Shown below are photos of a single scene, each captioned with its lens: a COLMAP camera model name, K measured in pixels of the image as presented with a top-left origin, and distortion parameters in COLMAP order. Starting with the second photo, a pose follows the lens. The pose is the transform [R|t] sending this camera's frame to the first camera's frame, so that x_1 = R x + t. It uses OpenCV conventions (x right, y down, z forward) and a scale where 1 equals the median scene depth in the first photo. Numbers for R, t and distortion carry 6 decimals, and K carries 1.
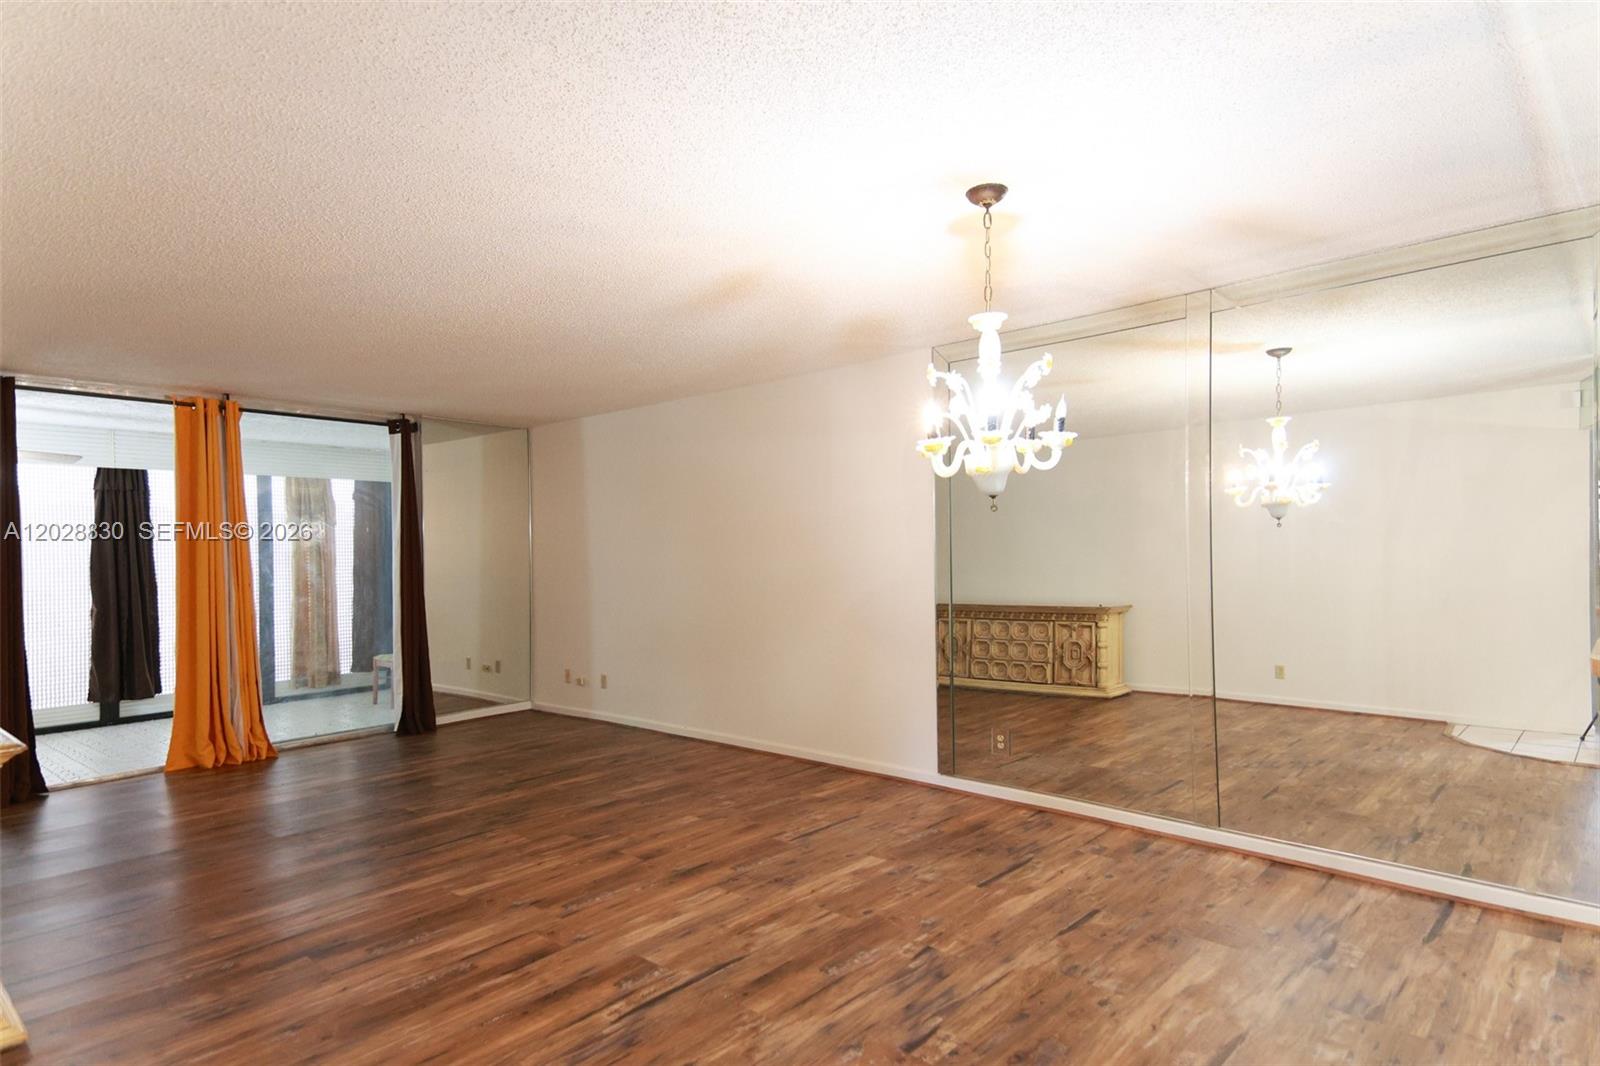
lens RADIAL K [[859.6, 0, 816.0], [0, 859.6, 552.9], [0, 0, 1]] dist [0.142219, -0.057117]
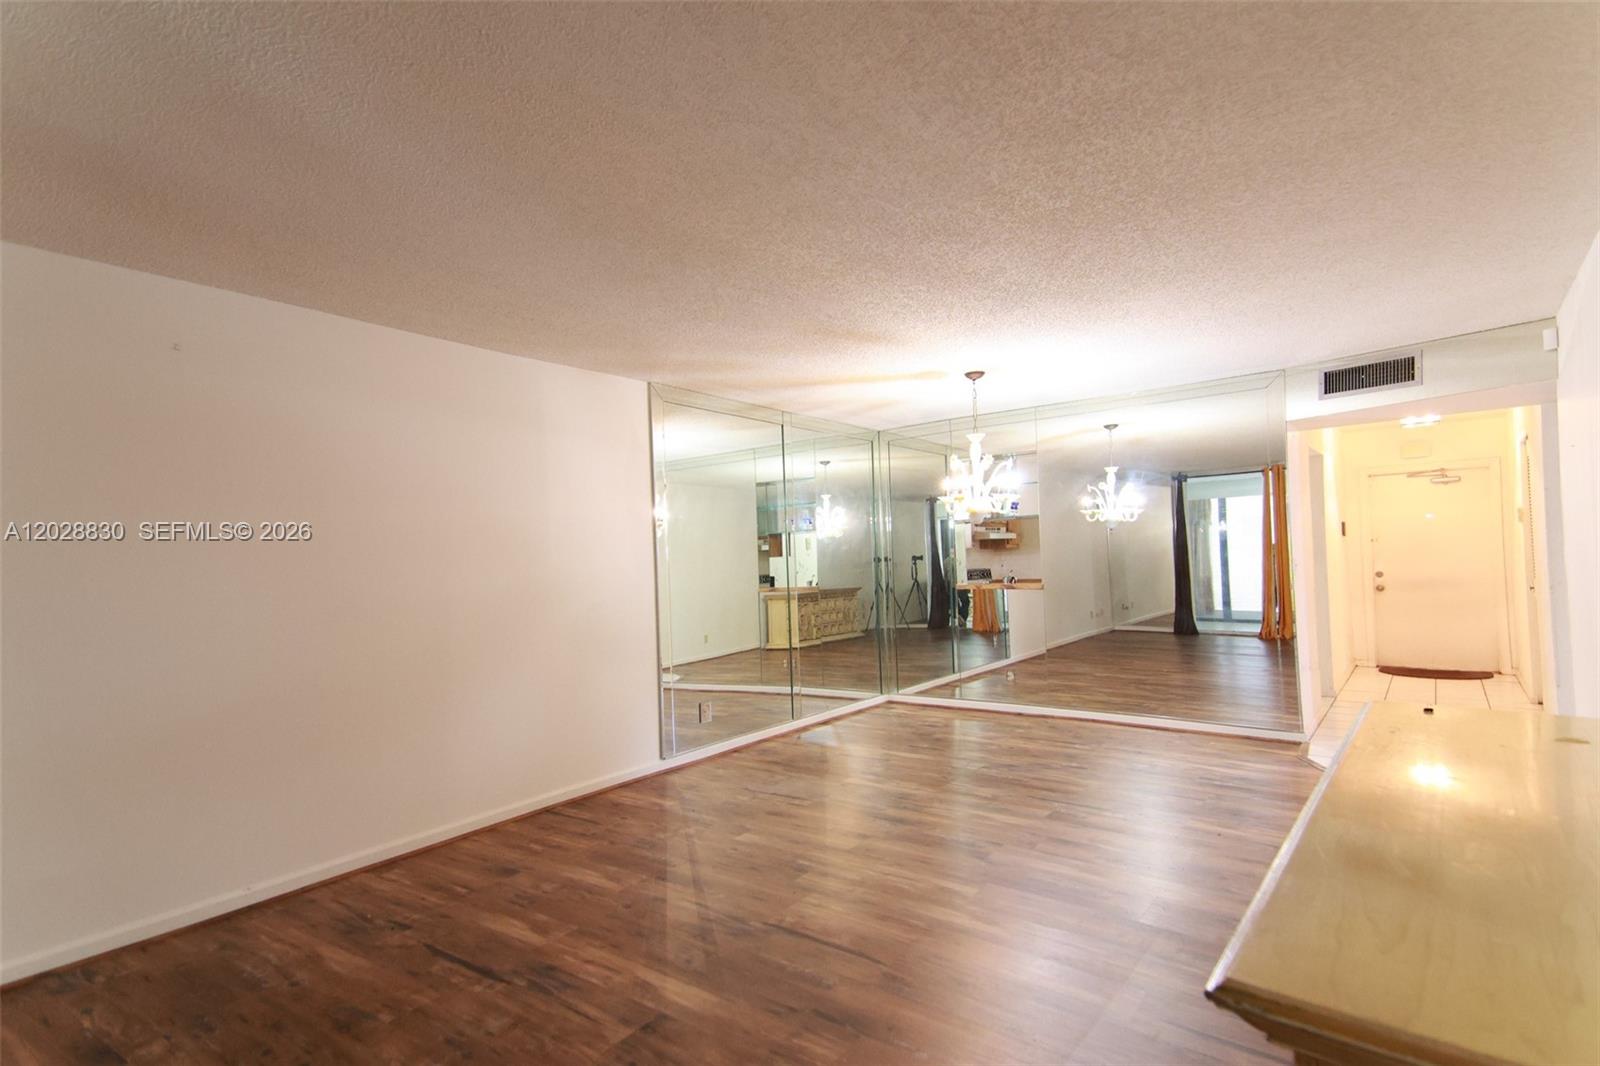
lens RADIAL K [[814.5, 0, 811.6], [0, 814.5, 551.2], [0, 0, 1]] dist [0.087753, -0.000677]
pose [[-0.088439, 0.028326, 0.995679, -1.166974], [0.029409, 0.999234, -0.025815, 0.024062], [-0.995647, 0.026998, -0.089205, 1.120324]]
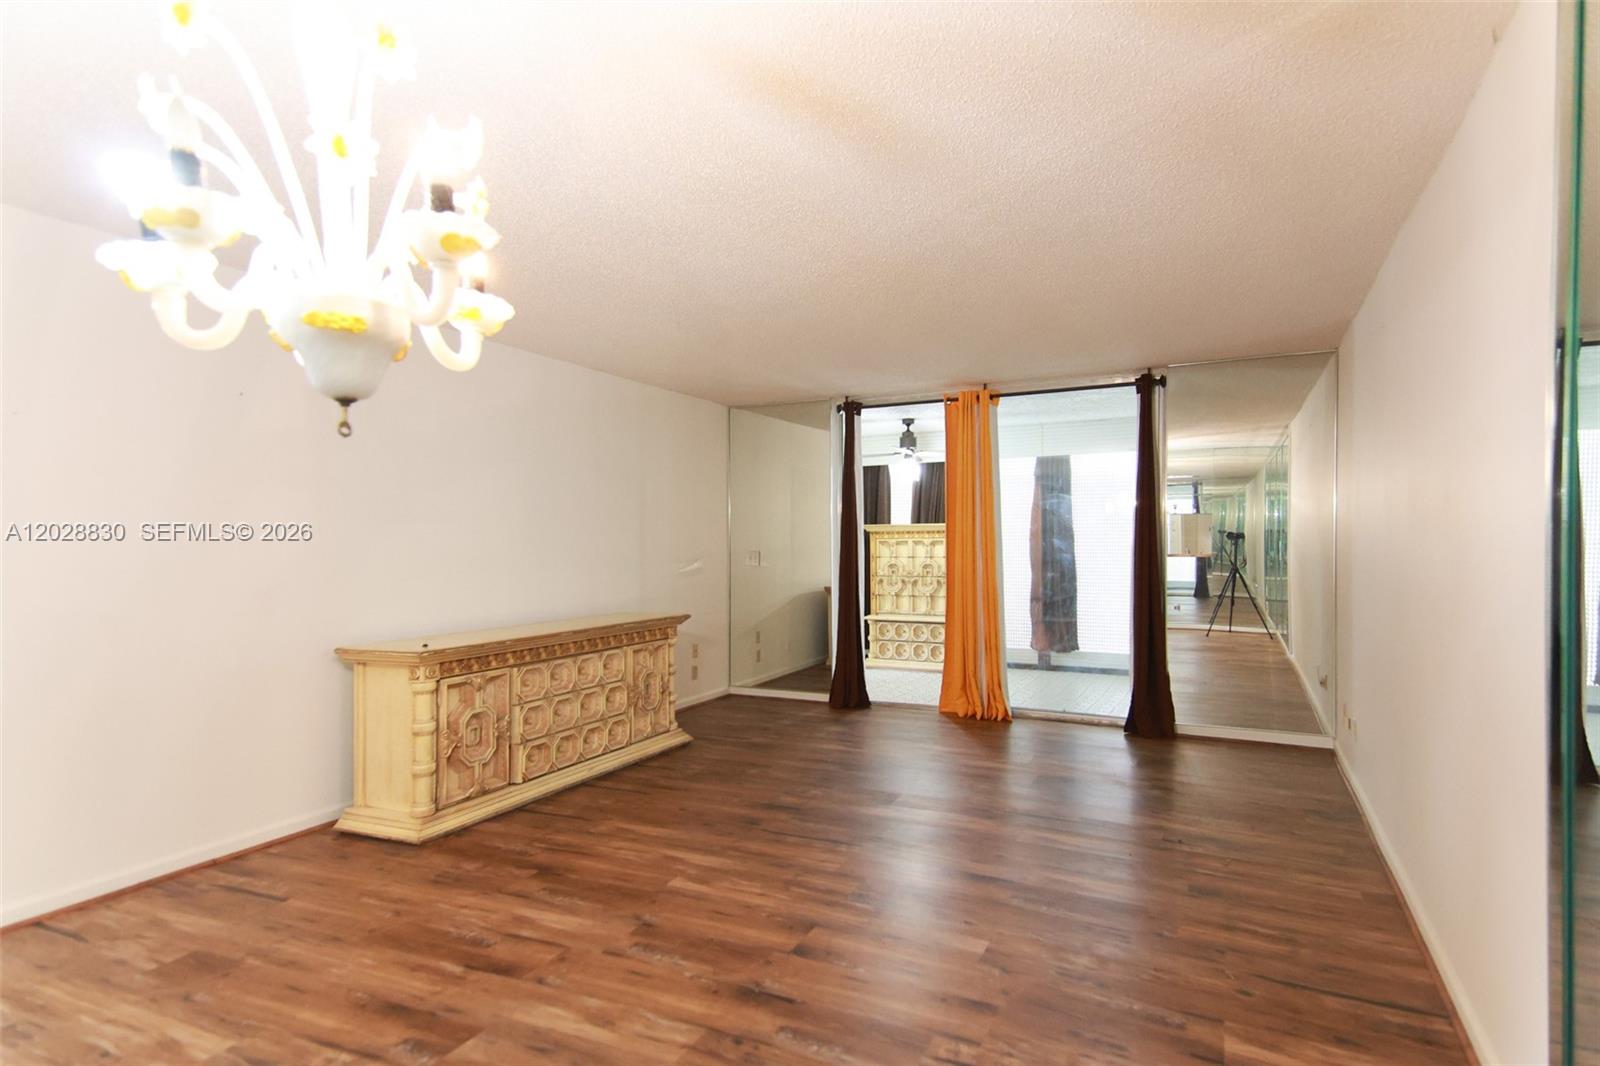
lens RADIAL K [[859.6, 0, 816.0], [0, 859.6, 552.9], [0, 0, 1]] dist [0.142219, -0.057117]
pose [[0.278783, 0.027696, -0.959955, 0.489411], [0.003236, 0.999551, 0.029778, -0.002055], [0.960349, -0.011408, 0.278569, 0.797059]]
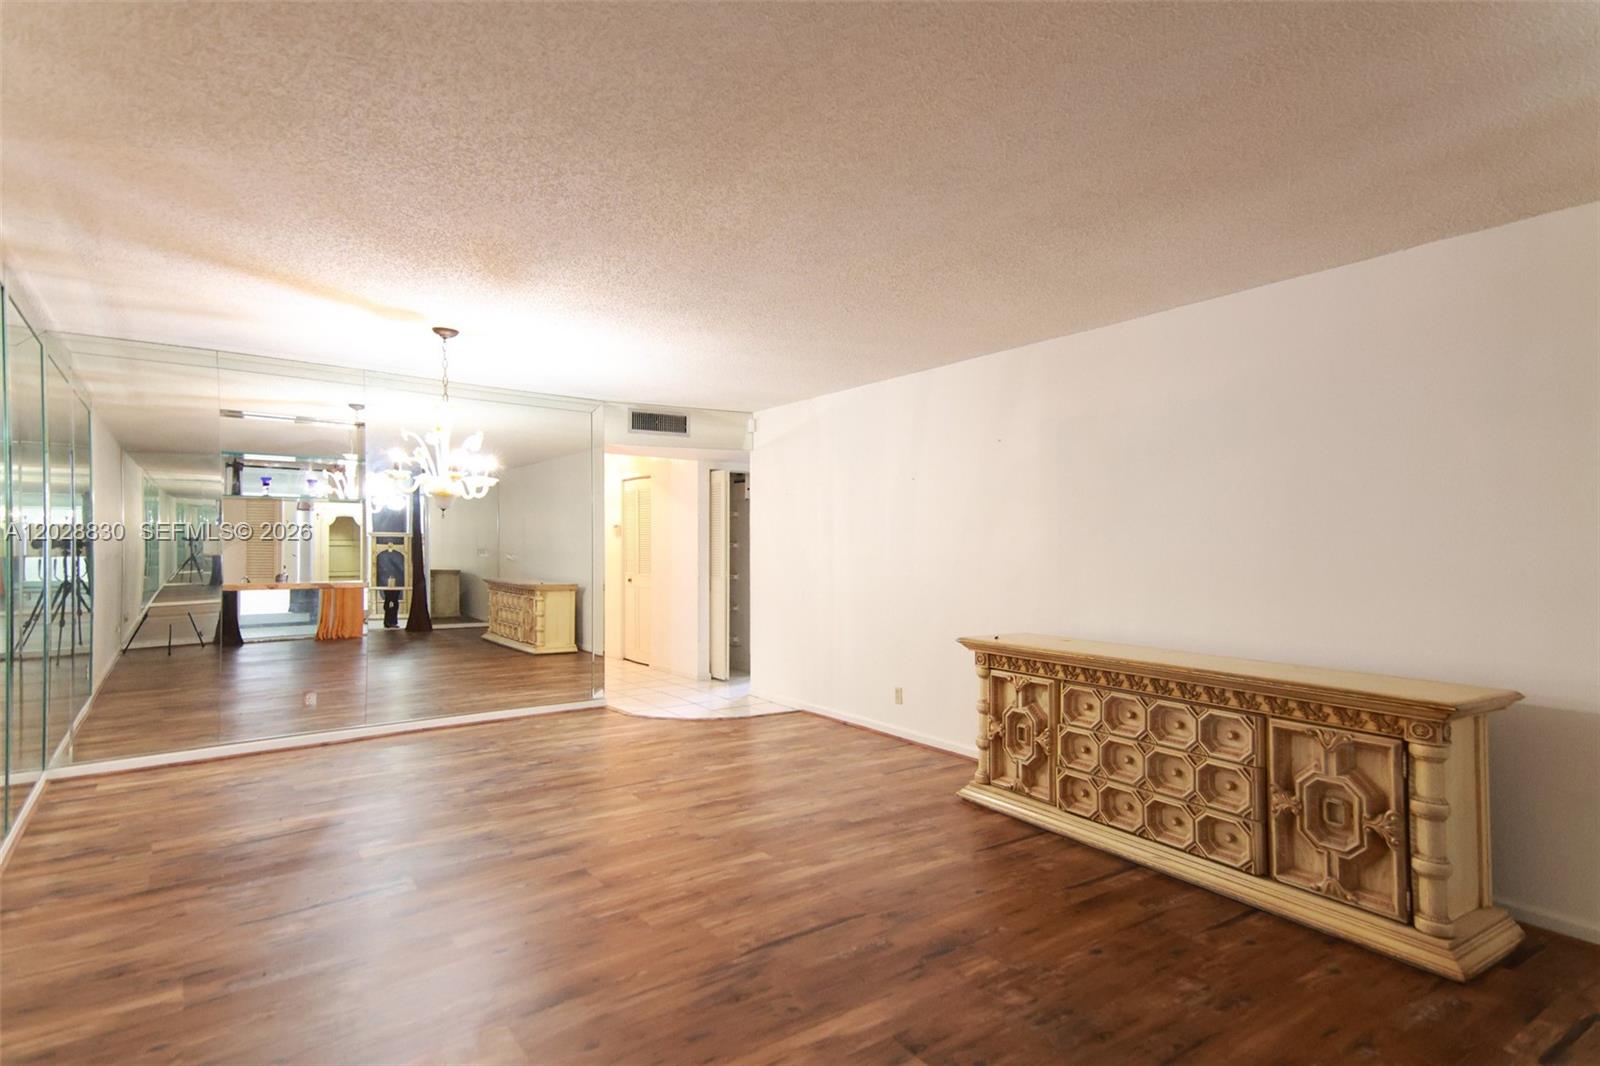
lens RADIAL K [[814.5, 0, 811.6], [0, 814.5, 551.2], [0, 0, 1]] dist [0.087753, -0.000677]
pose [[-0.977671, 0.009509, 0.209927, -0.596875], [0.008964, 0.999954, -0.003548, 0.020171], [-0.209951, -0.001587, -0.977711, 1.752298]]
